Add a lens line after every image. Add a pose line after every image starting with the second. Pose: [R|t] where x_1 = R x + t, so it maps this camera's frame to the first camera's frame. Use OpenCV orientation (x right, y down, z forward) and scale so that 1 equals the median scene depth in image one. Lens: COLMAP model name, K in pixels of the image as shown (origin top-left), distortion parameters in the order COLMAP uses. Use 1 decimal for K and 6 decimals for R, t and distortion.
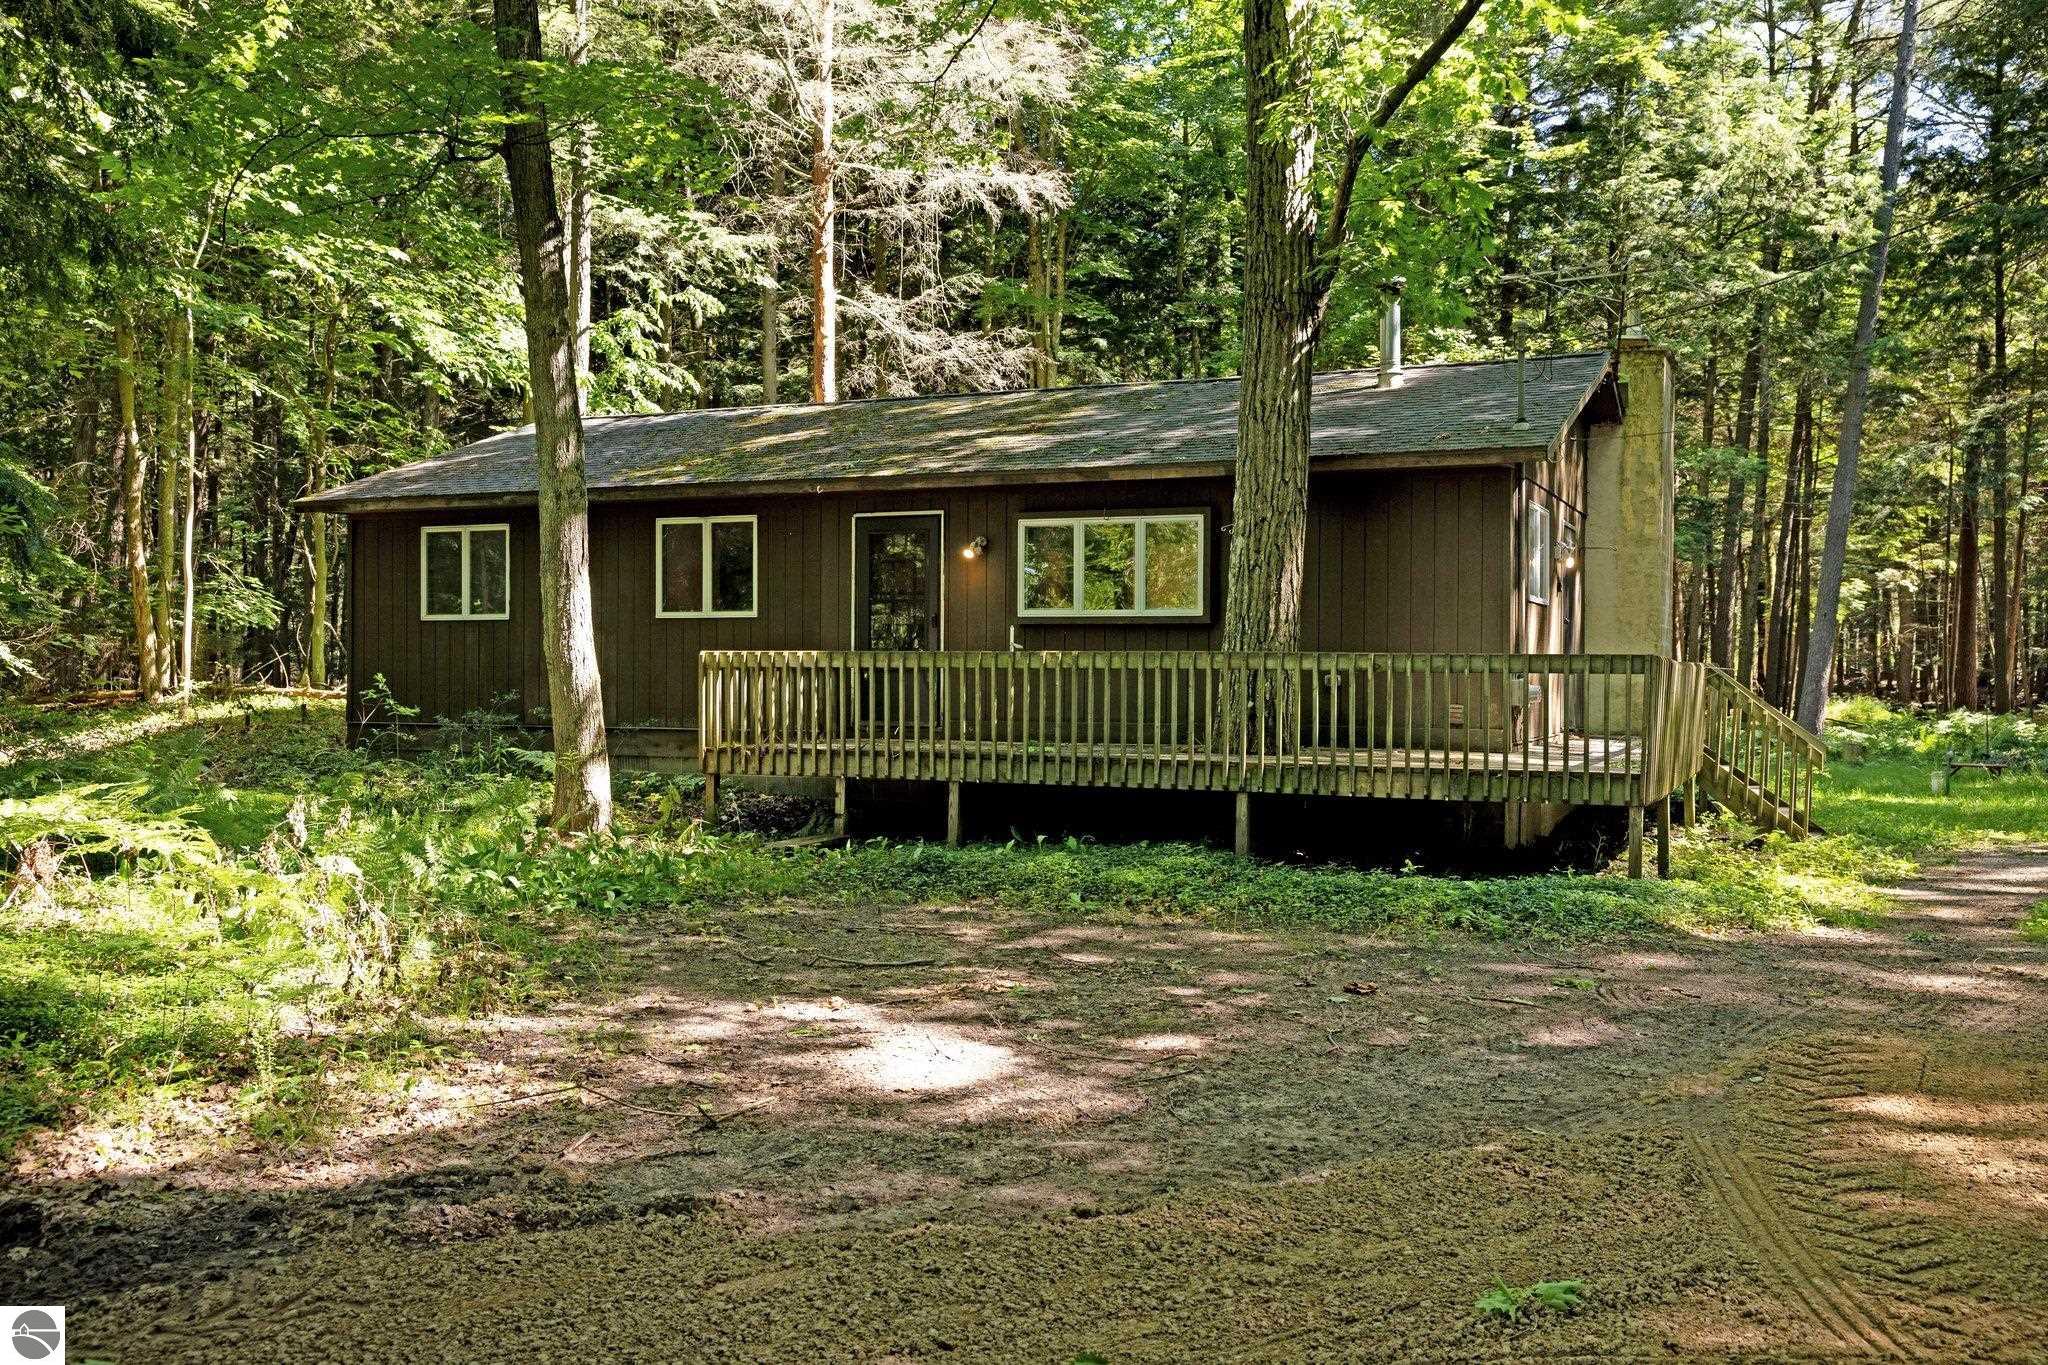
lens RADIAL K [[1849.6, 0, 1027.4], [0, 1849.6, 700.0], [0, 0, 1]] dist [0.018580, -0.010158]
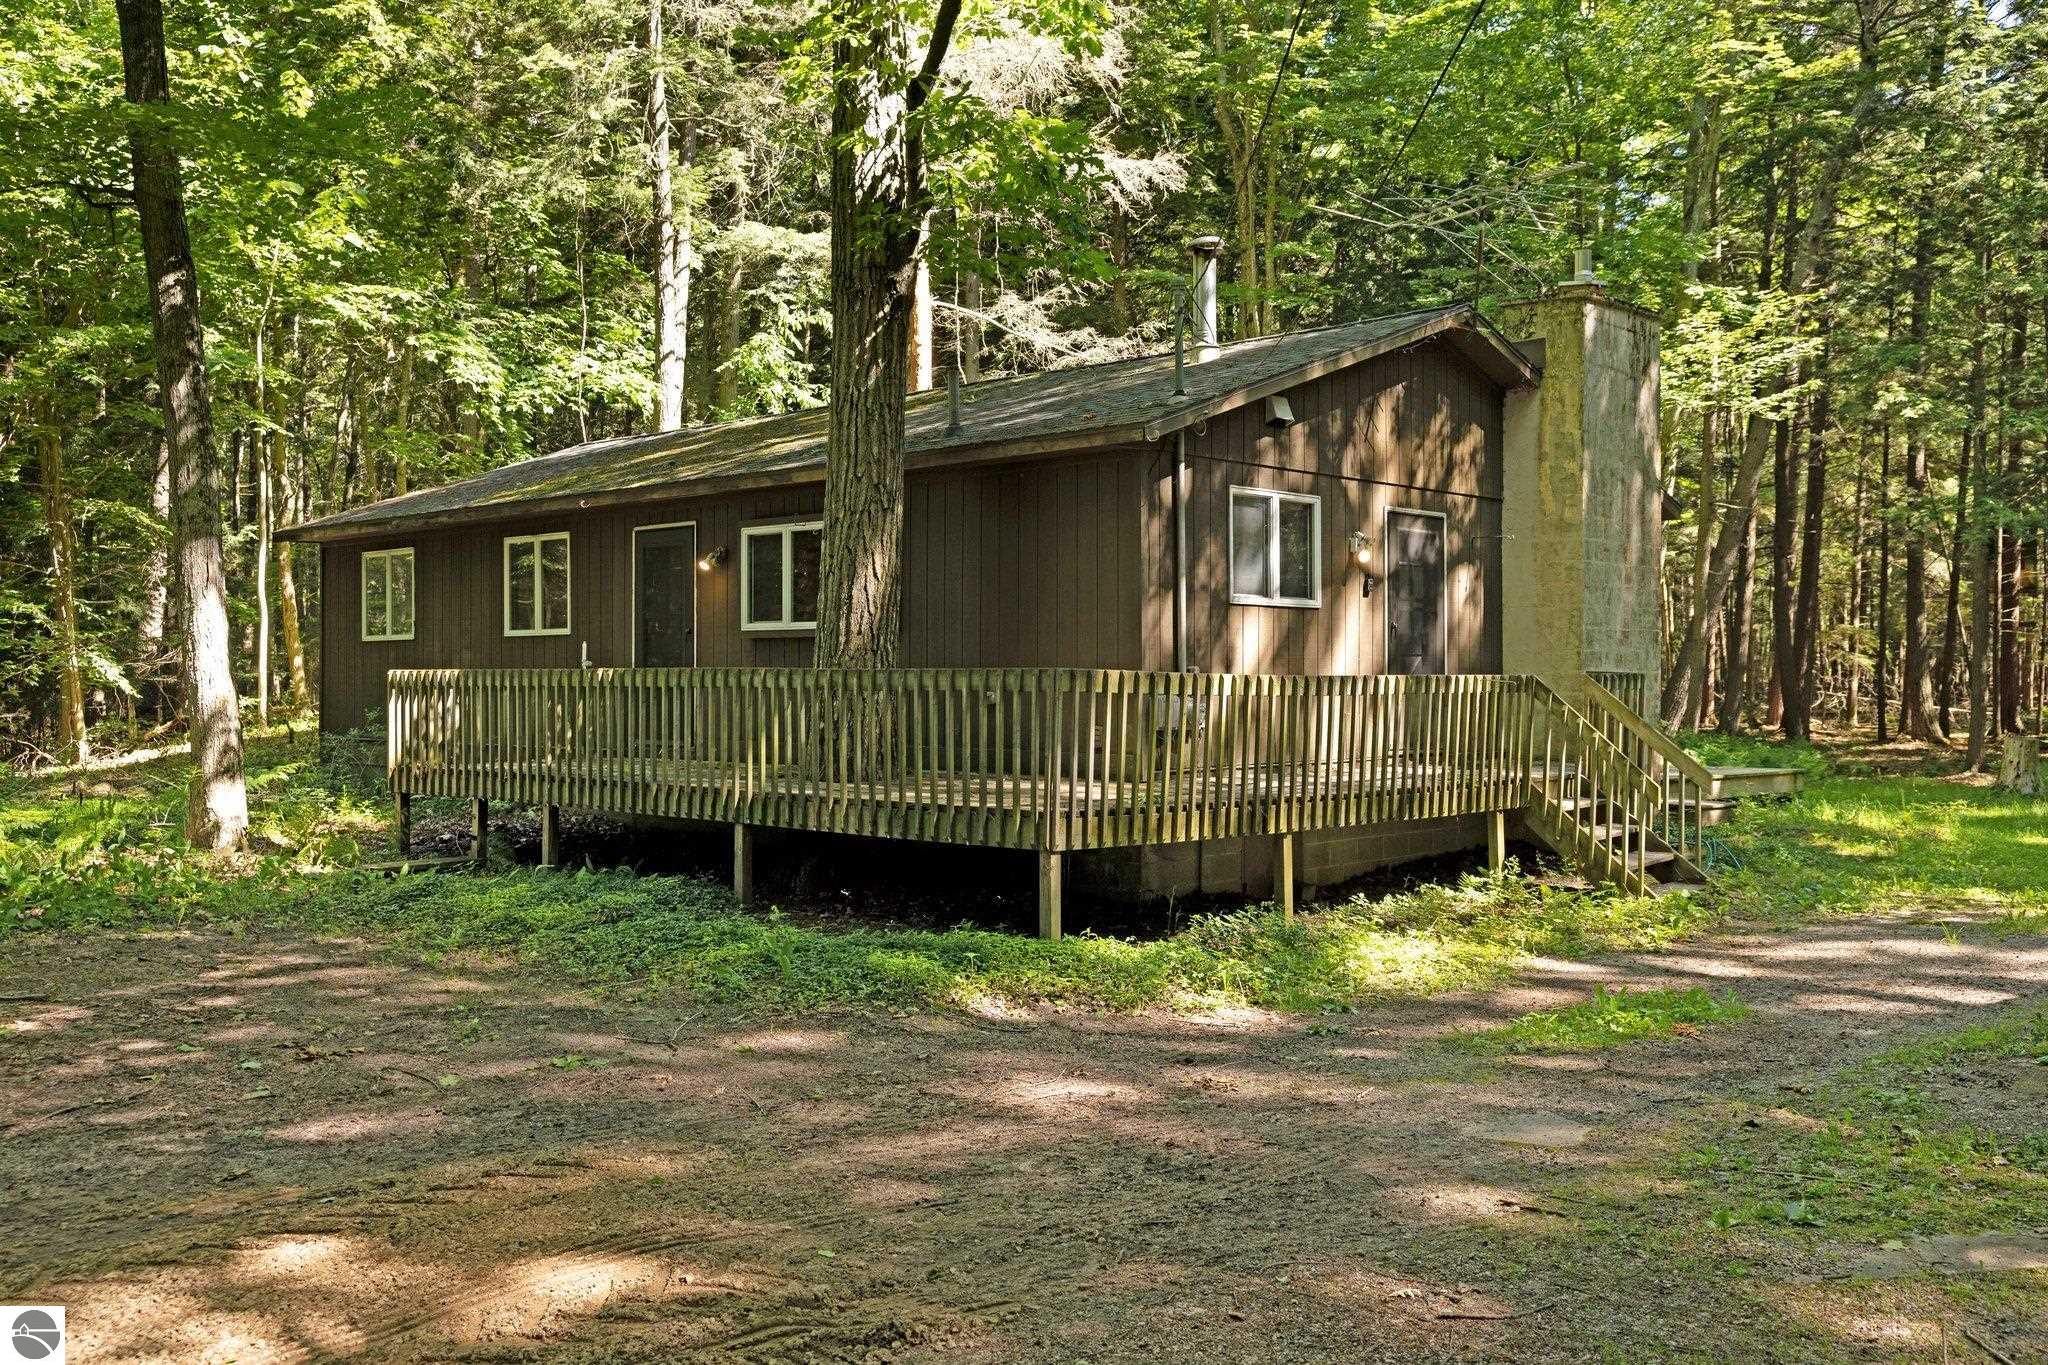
lens RADIAL K [[1849.6, 0, 1011.3], [0, 1849.6, 681.4], [0, 0, 1]] dist [0.018580, -0.010158]
pose [[0.939821, -0.005457, -0.341624, 0.450125], [0.000218, 0.999882, -0.015370, -0.004630], [0.341668, 0.014370, 0.939711, 0.160048]]
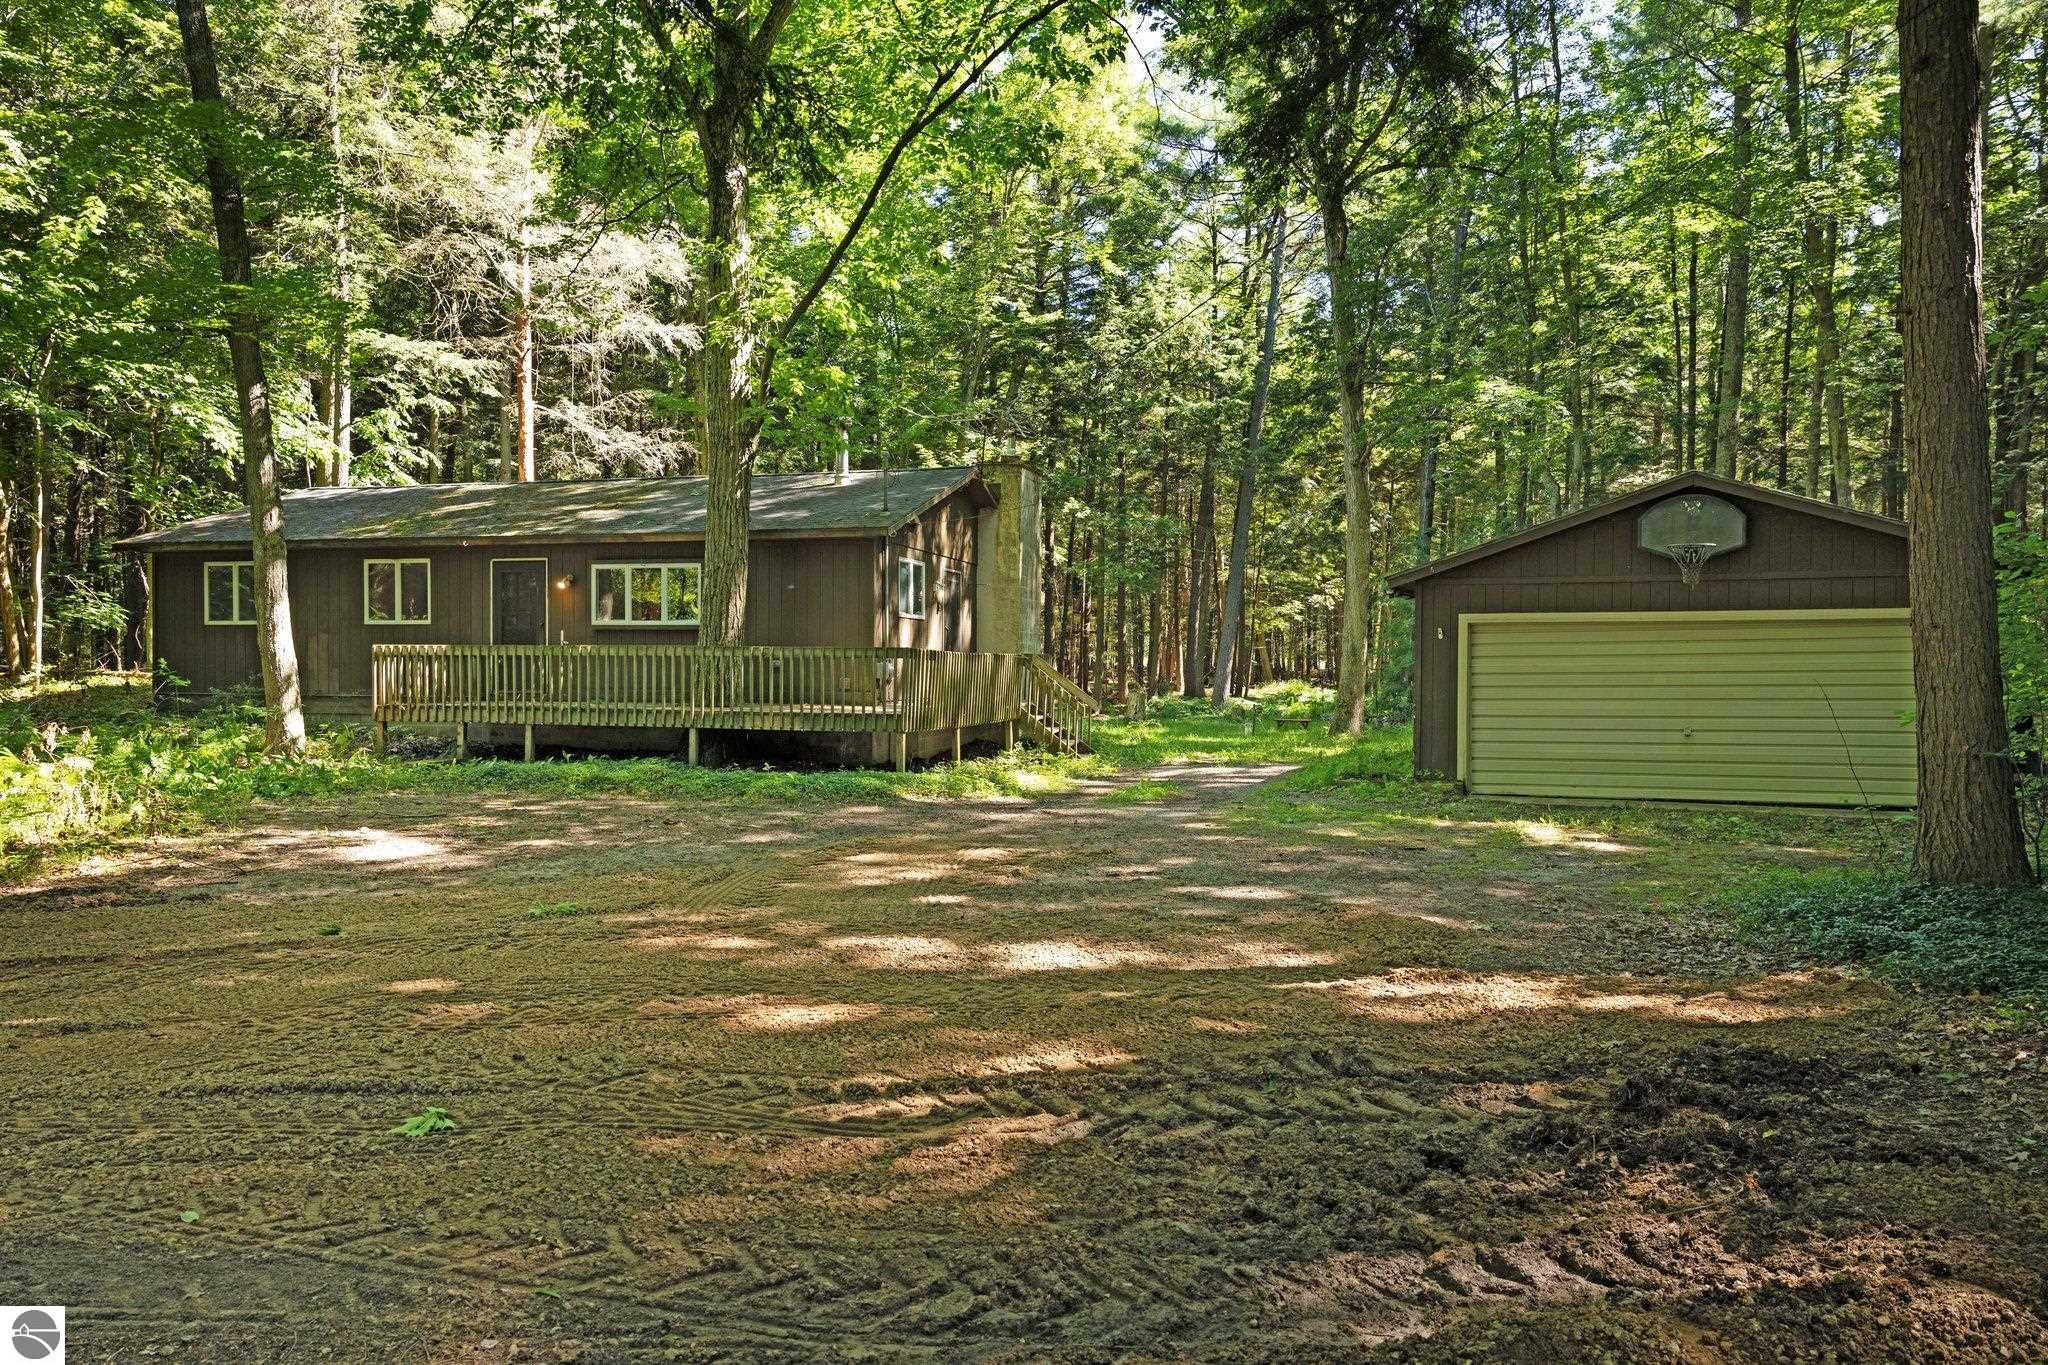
lens RADIAL K [[1403.3, 0, 1003.6], [0, 1403.3, 697.6], [0, 0, 1]] dist [0.031865, 0.001104]
pose [[0.989895, -0.002591, 0.141781, 0.177186], [0.001657, 0.999976, 0.006705, 0.011109], [-0.141795, -0.006403, 0.989875, -0.268232]]
